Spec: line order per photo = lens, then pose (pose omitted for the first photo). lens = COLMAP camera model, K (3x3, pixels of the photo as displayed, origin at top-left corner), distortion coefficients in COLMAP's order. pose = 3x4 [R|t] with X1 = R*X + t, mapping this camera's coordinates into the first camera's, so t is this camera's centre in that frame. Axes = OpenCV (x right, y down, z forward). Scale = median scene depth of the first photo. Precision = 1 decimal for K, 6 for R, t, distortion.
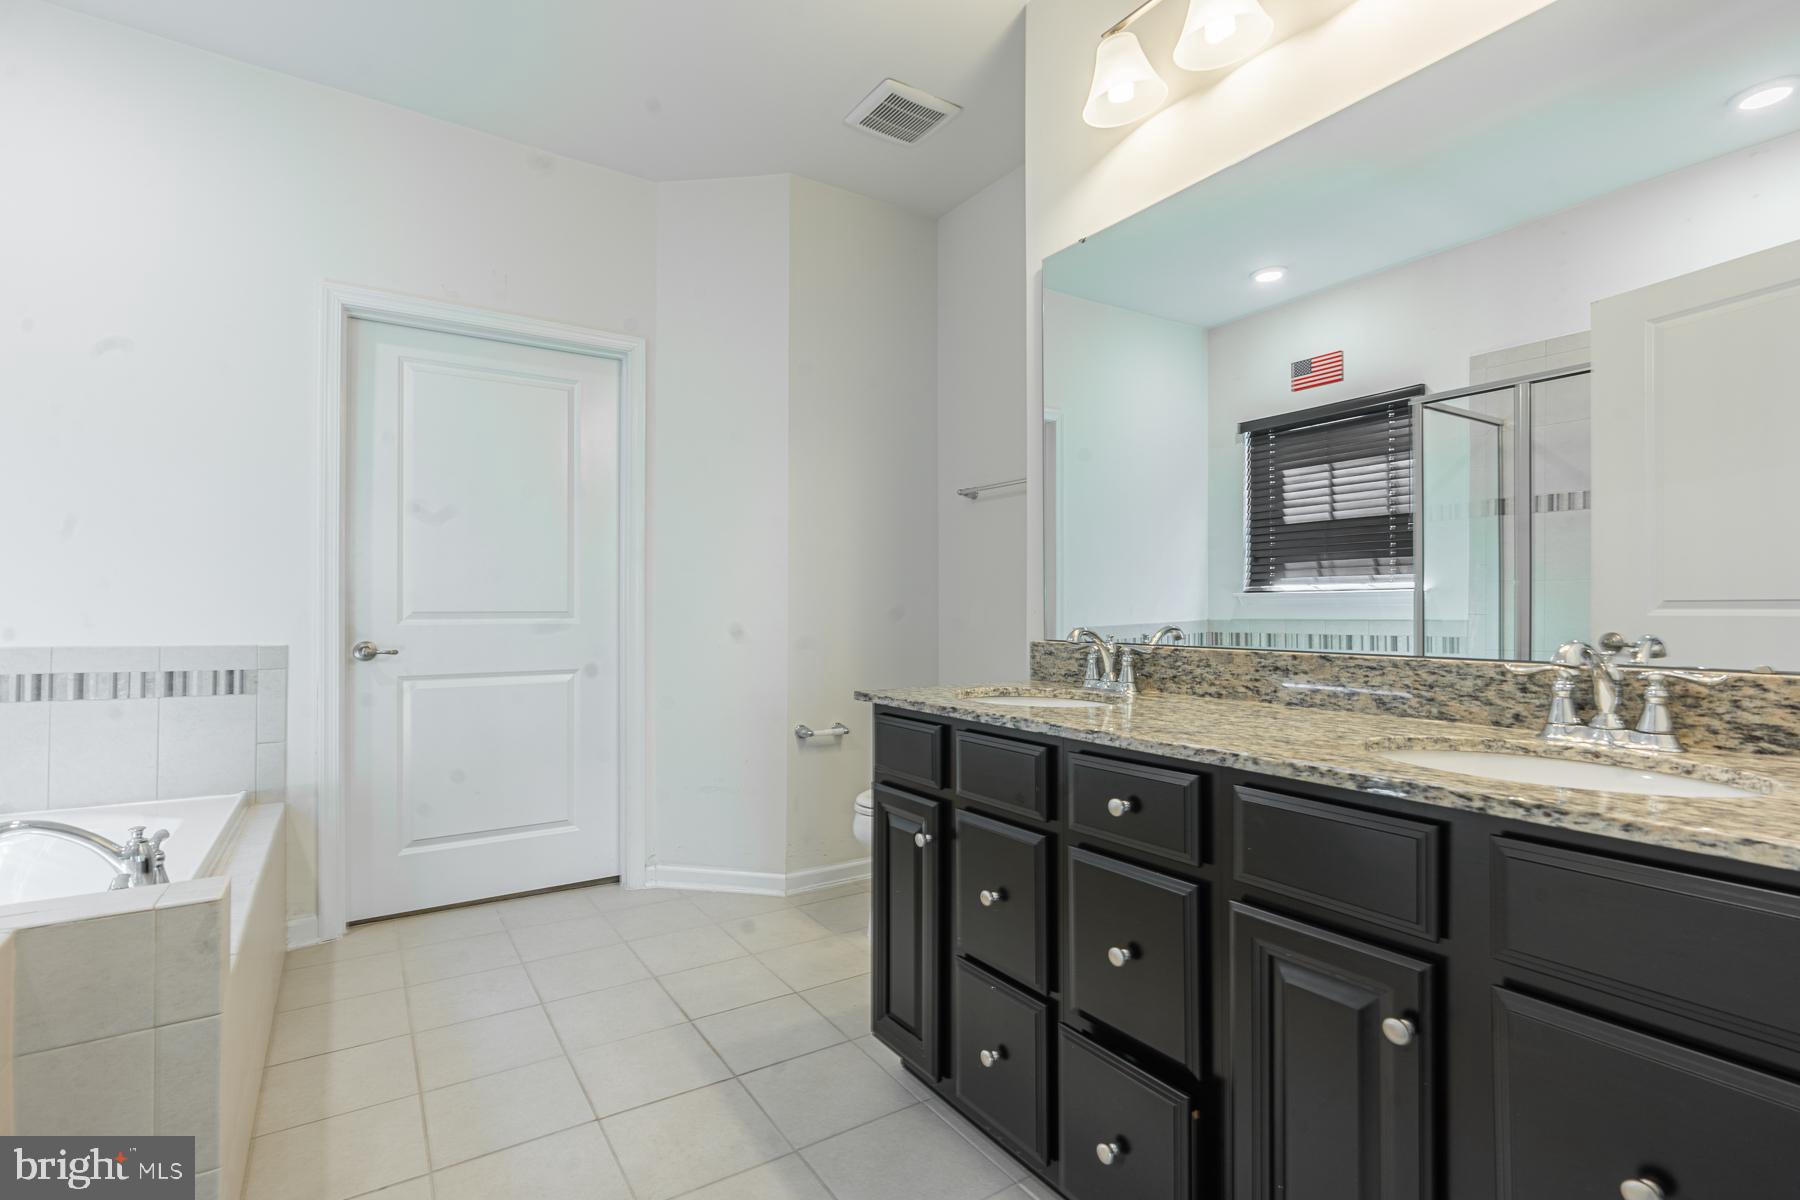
lens RADIAL K [[829.4, 0, 891.5], [0, 829.4, 601.0], [0, 0, 1]] dist [-0.011804, 0.006425]
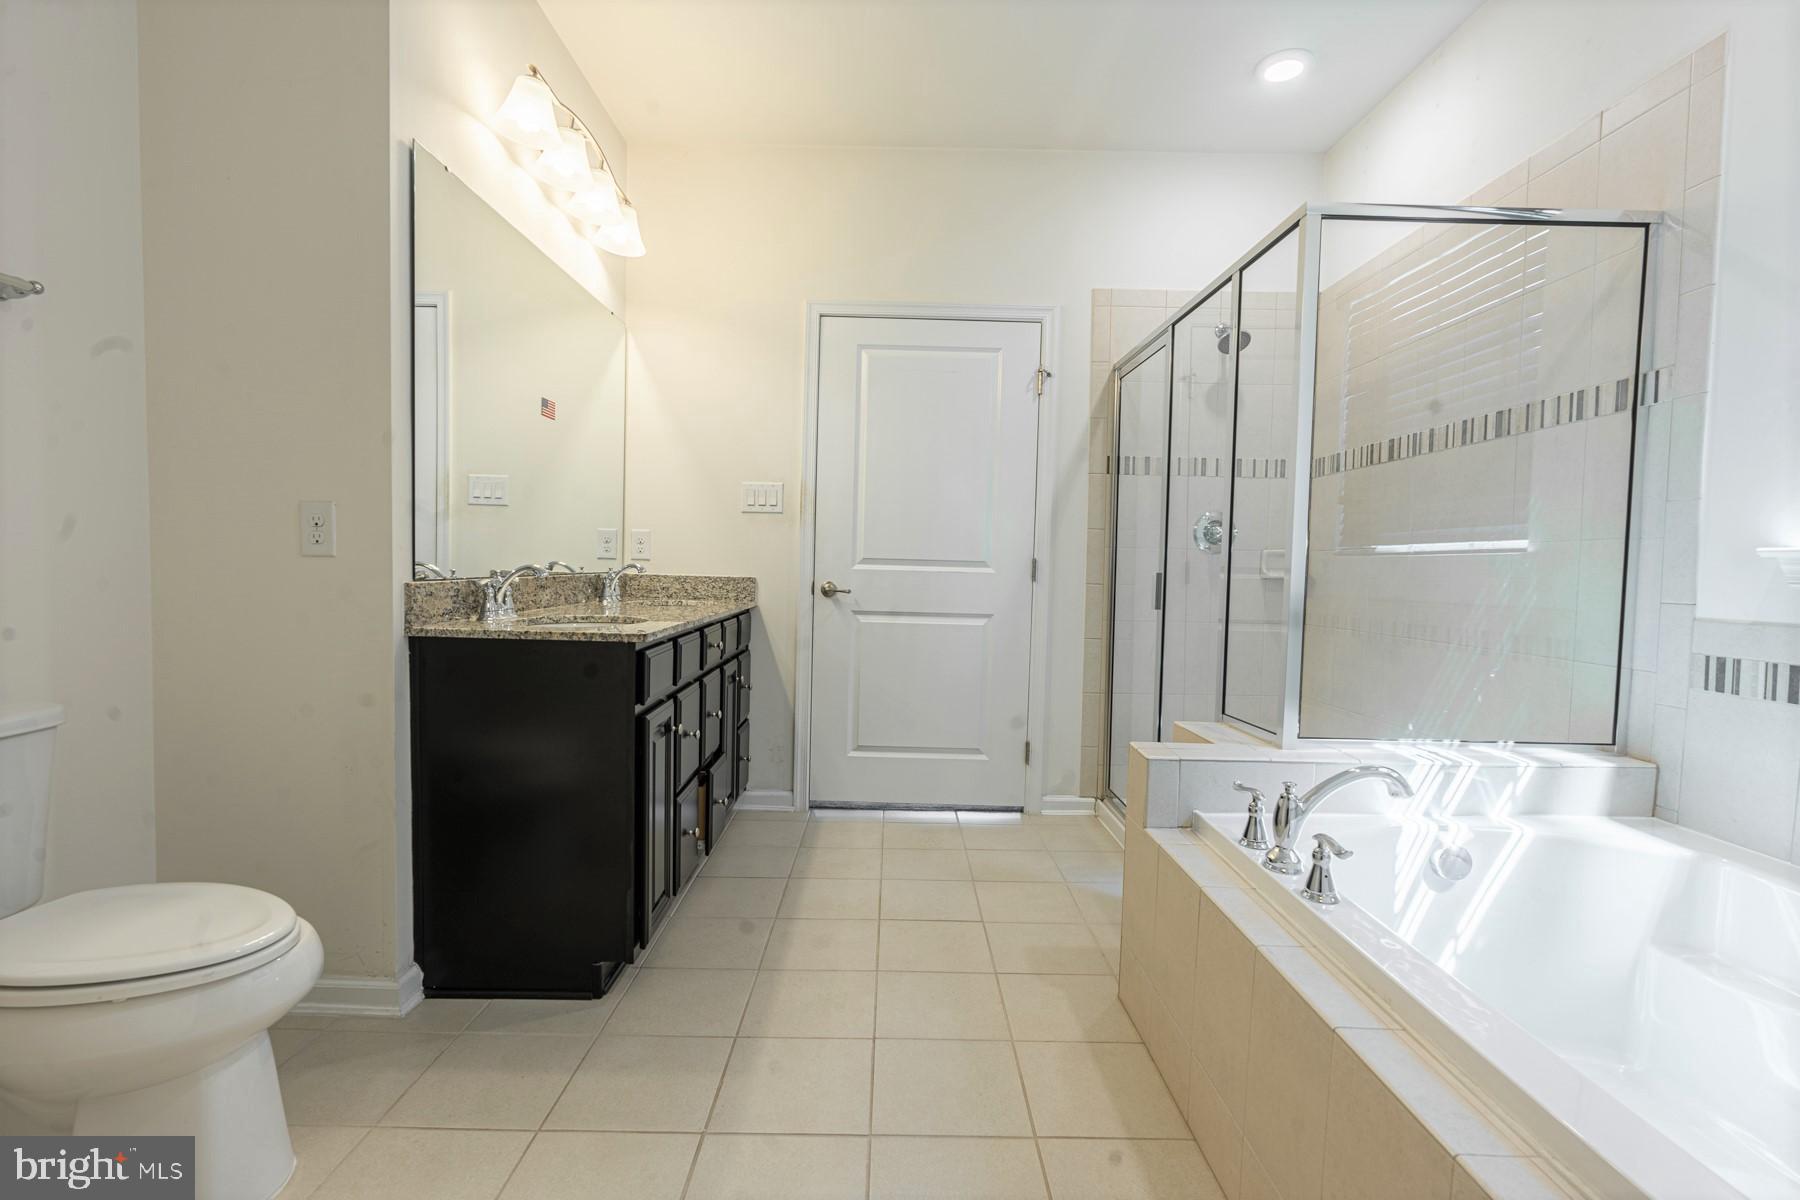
lens RADIAL K [[829.4, 0, 891.5], [0, 829.4, 601.0], [0, 0, 1]] dist [-0.011804, 0.006425]
pose [[-0.834564, -0.044008, 0.549150, -0.817585], [-0.024994, 0.998802, 0.042059, 0.021211], [-0.550344, 0.021375, -0.834665, 1.639086]]
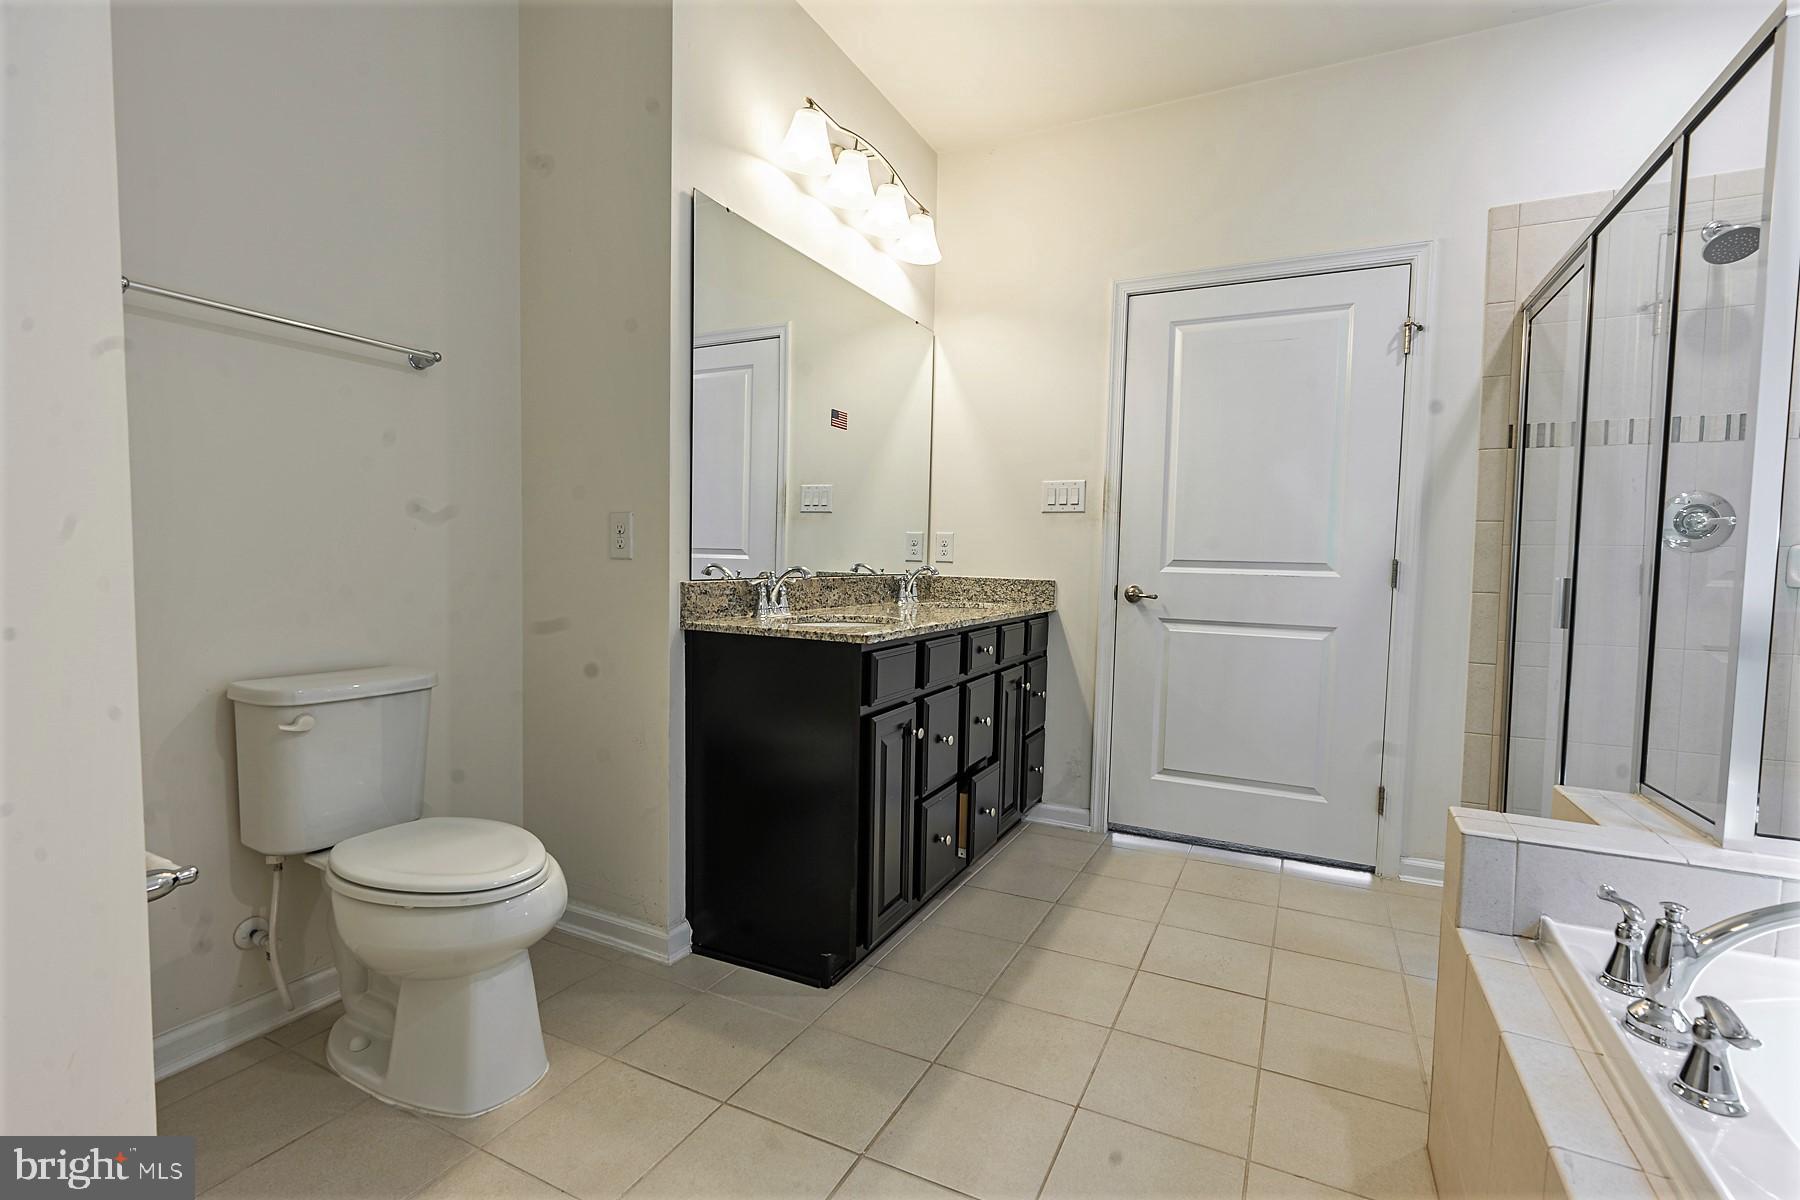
lens RADIAL K [[829.4, 0, 891.5], [0, 829.4, 601.0], [0, 0, 1]] dist [-0.011804, 0.006425]
pose [[-0.493427, -0.055705, 0.868002, -0.901812], [-0.024121, 0.998440, 0.050363, 0.017657], [-0.869453, 0.003913, -0.494000, 1.442818]]
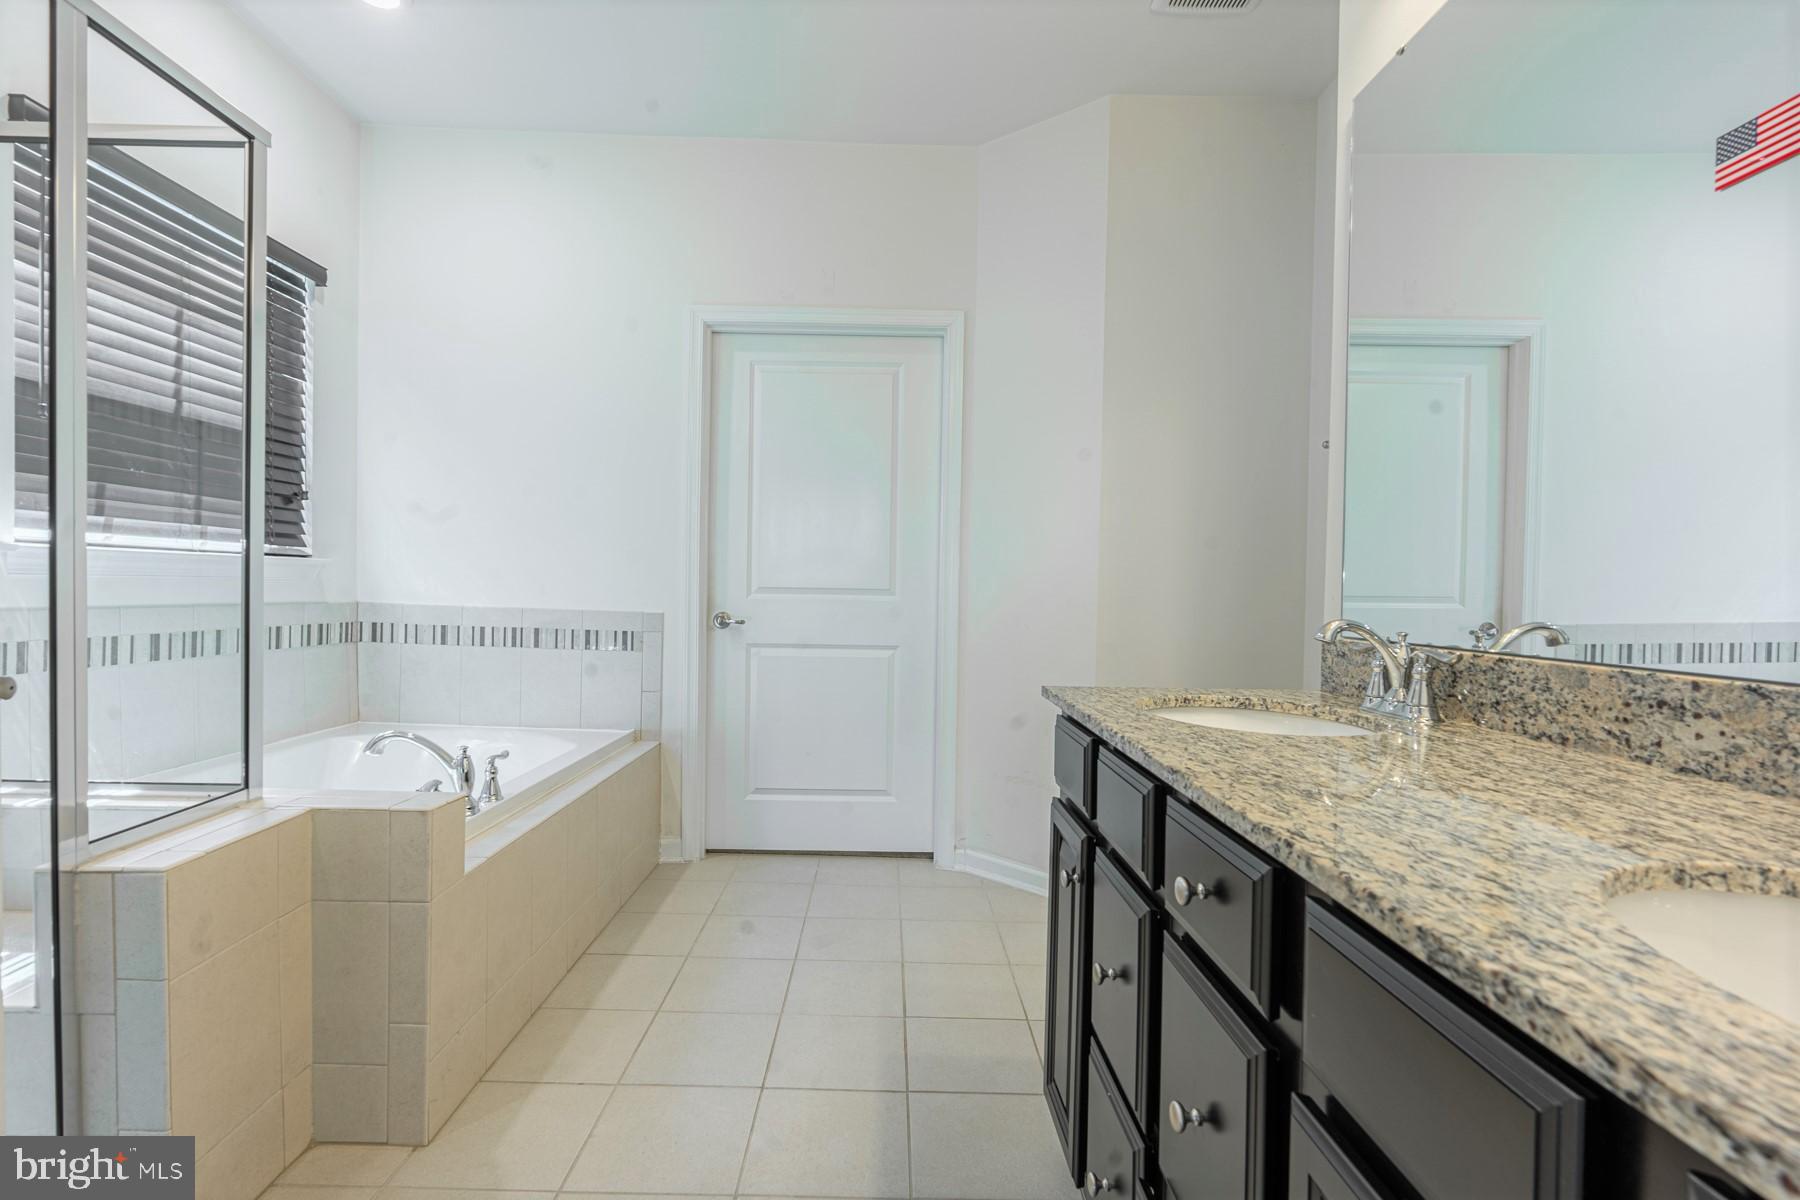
lens RADIAL K [[829.4, 0, 891.5], [0, 829.4, 601.0], [0, 0, 1]] dist [-0.011804, 0.006425]
pose [[0.840839, 0.023470, -0.540776, 0.274118], [-0.012982, 0.999647, 0.023201, 0.005337], [0.541130, -0.012488, 0.840846, 0.212155]]
